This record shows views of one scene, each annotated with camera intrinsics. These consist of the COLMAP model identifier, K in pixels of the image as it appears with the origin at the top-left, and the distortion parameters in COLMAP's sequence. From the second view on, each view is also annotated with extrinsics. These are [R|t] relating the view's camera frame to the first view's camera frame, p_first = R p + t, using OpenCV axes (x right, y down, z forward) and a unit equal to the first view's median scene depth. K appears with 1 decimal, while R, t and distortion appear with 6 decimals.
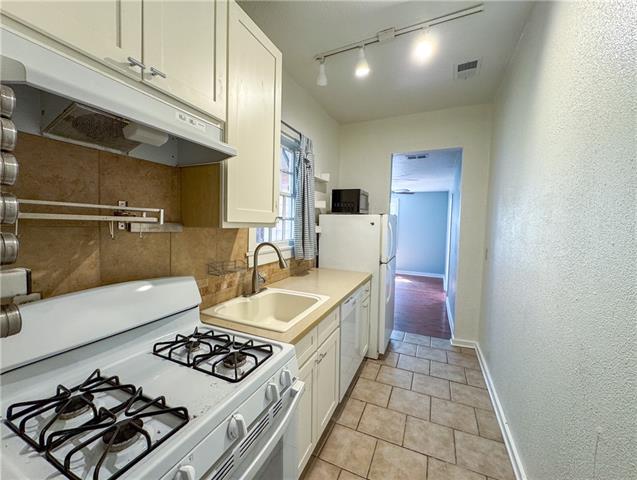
lens RADIAL K [[255.7, 0, 317.9], [0, 255.7, 238.3], [0, 0, 1]] dist [-0.000358, -0.000039]
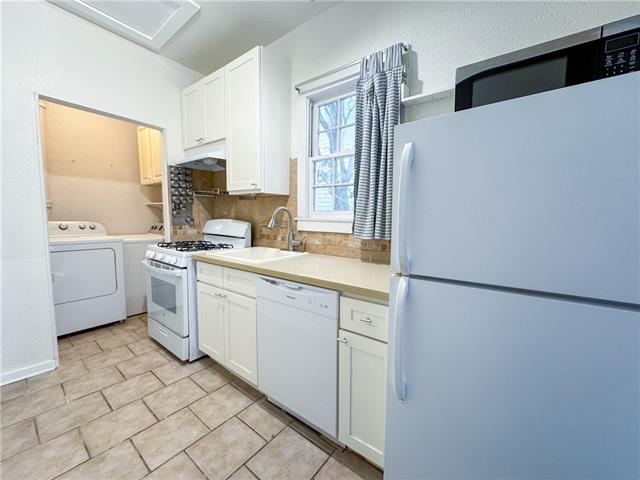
lens RADIAL K [[256.3, 0, 319.8], [0, 256.3, 238.7], [0, 0, 1]] dist [0.000447, 0.000021]
pose [[-0.230693, 0.058608, -0.971260, 0.953242], [-0.078411, 0.993818, 0.078594, 0.057273], [0.969862, 0.094289, -0.224672, 1.500393]]
